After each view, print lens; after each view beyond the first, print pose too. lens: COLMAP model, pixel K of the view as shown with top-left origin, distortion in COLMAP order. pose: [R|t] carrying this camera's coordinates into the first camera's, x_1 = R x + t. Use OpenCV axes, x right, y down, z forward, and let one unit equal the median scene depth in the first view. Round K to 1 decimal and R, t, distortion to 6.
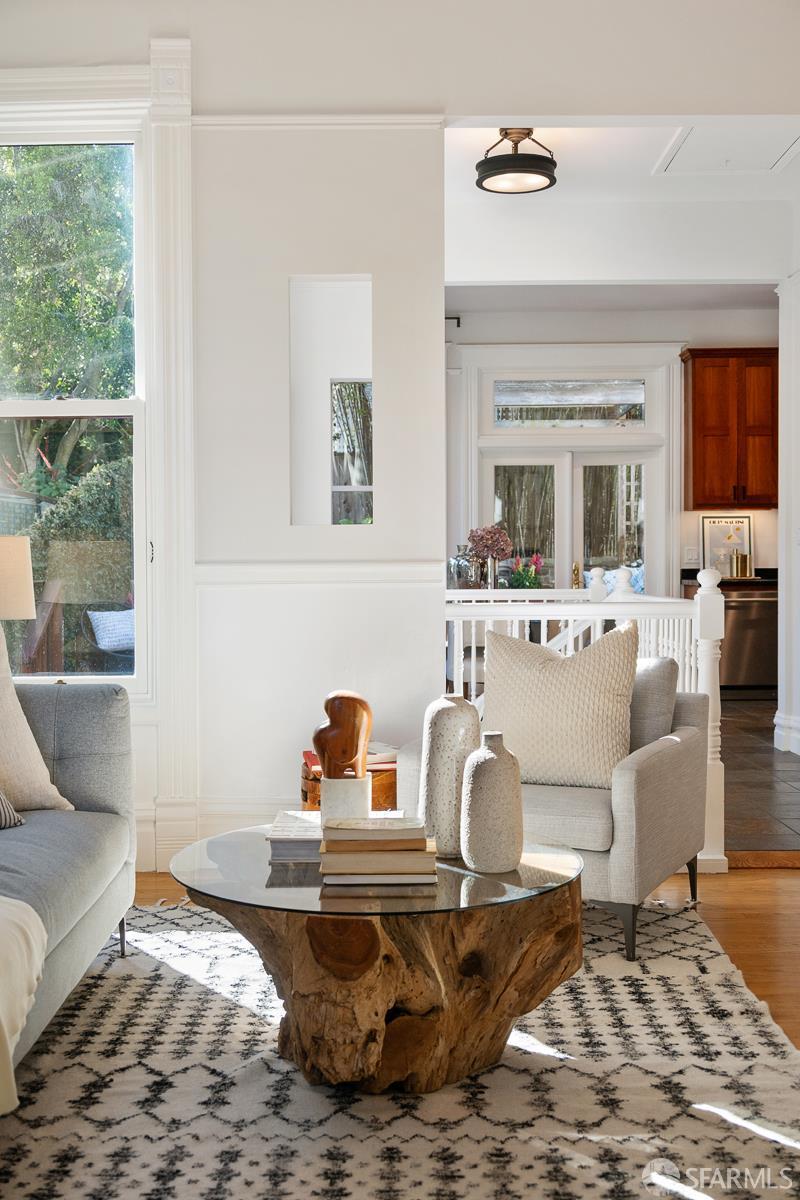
lens RADIAL K [[1283.8, 0, 400.0], [0, 1283.8, 600.0], [0, 0, 1]] dist [-0.004578, -0.002374]
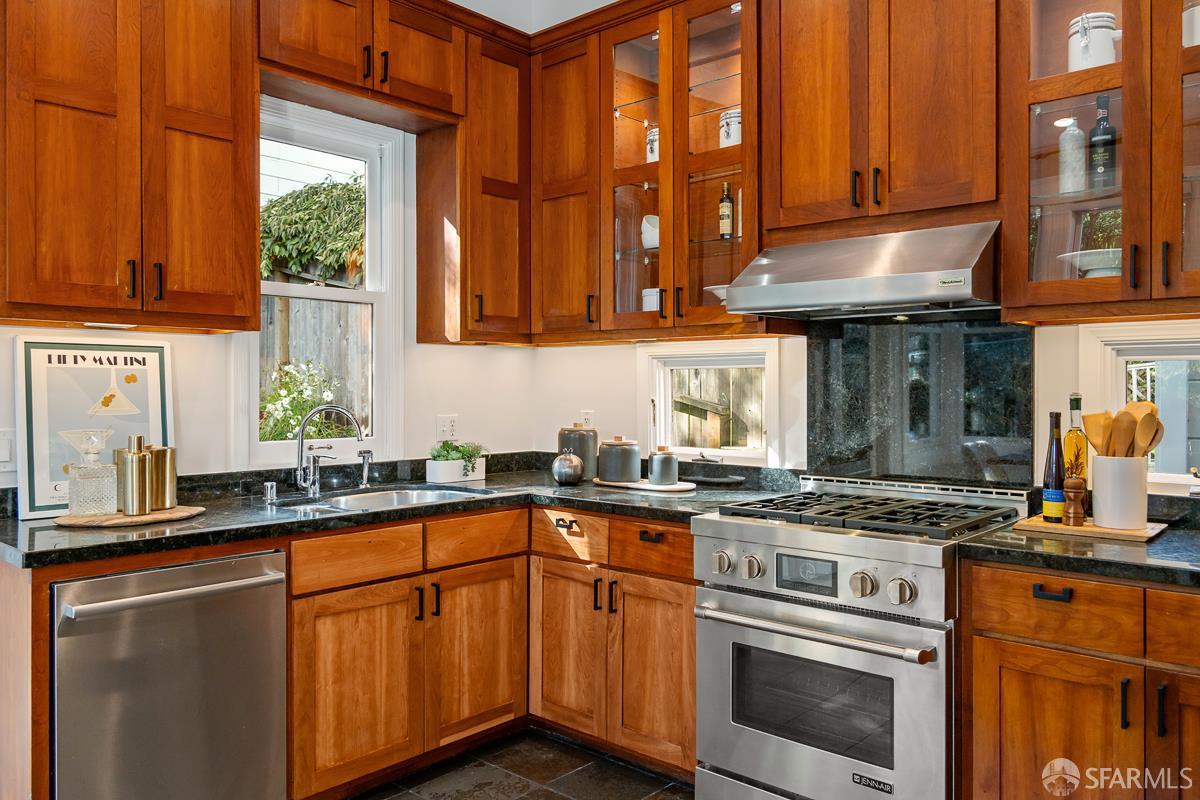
lens RADIAL K [[885.5, 0, 600.0], [0, 885.5, 400.0], [0, 0, 1]] dist [0.001837, 0.001764]
pose [[0.665860, -0.000780, 0.746077, 0.162462], [0.013568, 0.999847, -0.011064, -0.045246], [-0.745954, 0.017490, 0.665768, 0.737117]]
